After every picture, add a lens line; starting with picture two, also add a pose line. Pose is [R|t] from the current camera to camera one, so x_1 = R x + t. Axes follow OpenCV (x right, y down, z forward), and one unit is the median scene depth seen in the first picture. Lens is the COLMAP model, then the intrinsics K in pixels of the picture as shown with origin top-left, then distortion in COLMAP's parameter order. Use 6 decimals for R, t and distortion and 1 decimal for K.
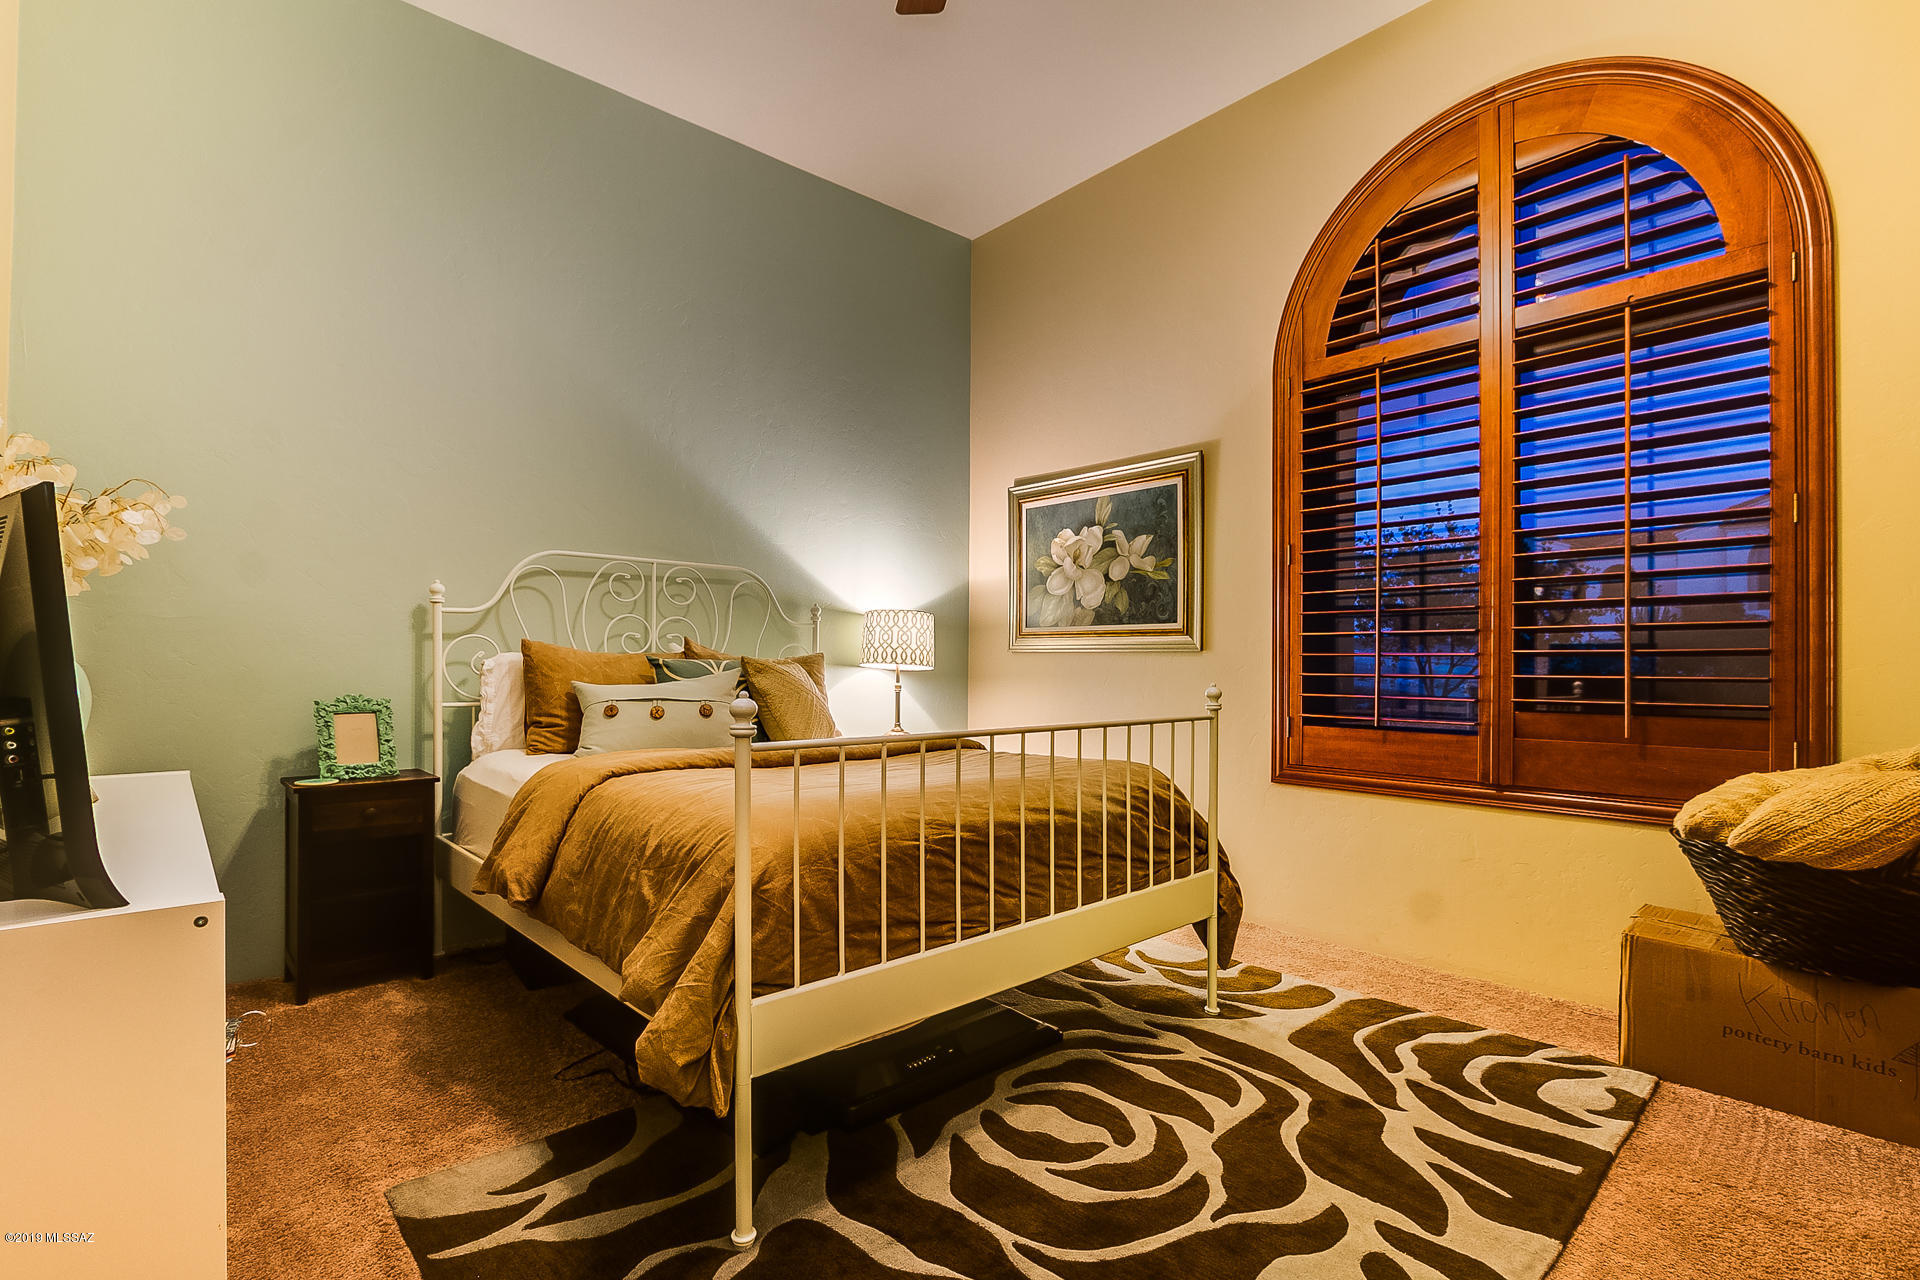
lens RADIAL K [[885.6, 0, 954.8], [0, 885.6, 668.0], [0, 0, 1]] dist [-0.010845, -0.000125]
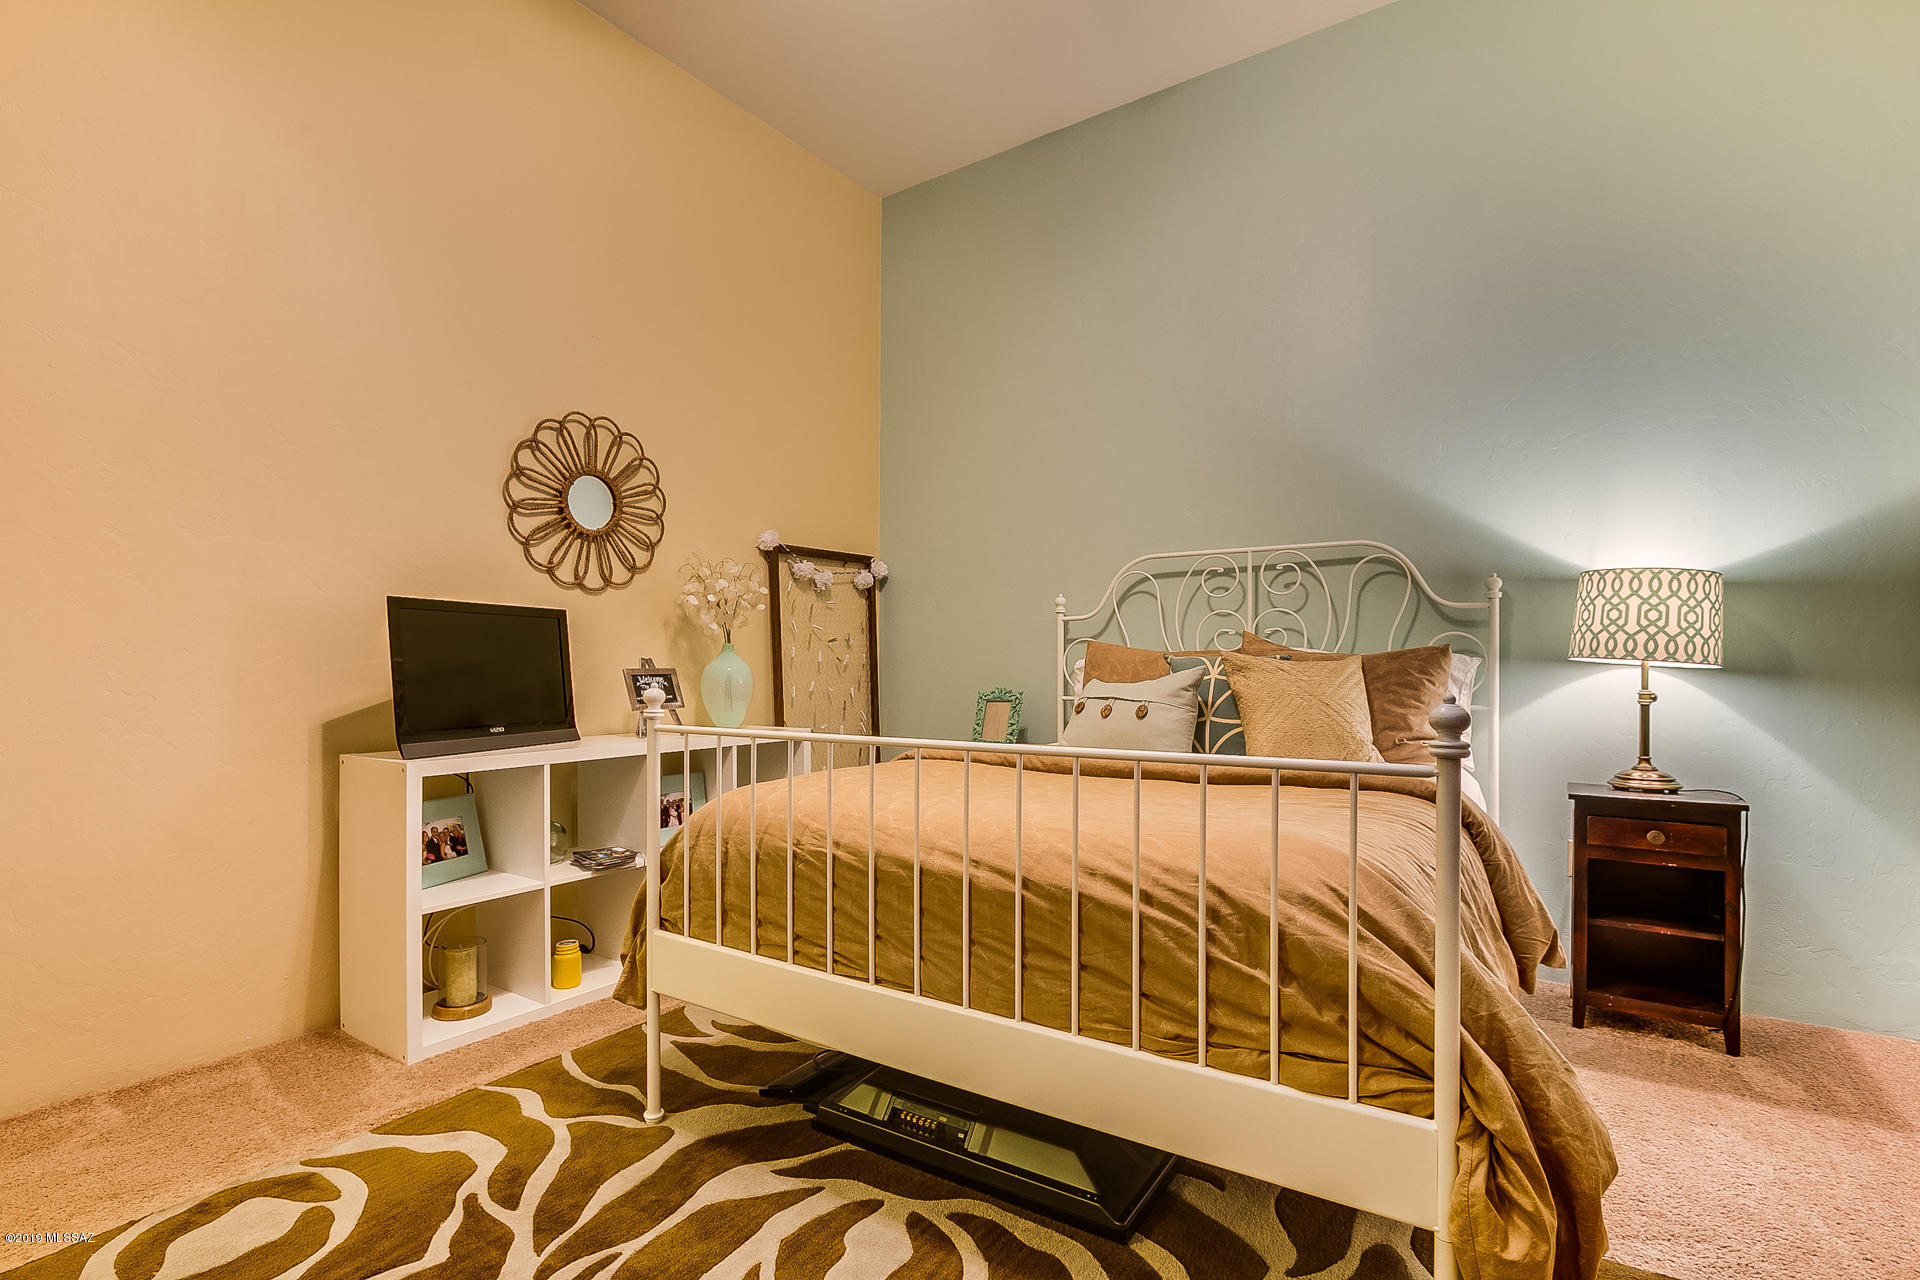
lens RADIAL K [[885.6, 0, 954.8], [0, 885.6, 668.0], [0, 0, 1]] dist [-0.010845, -0.000125]
pose [[0.241589, -0.002981, -0.970374, 0.650027], [-0.000420, 0.999995, -0.003176, 0.006263], [0.970379, 0.001175, 0.241587, 0.665385]]
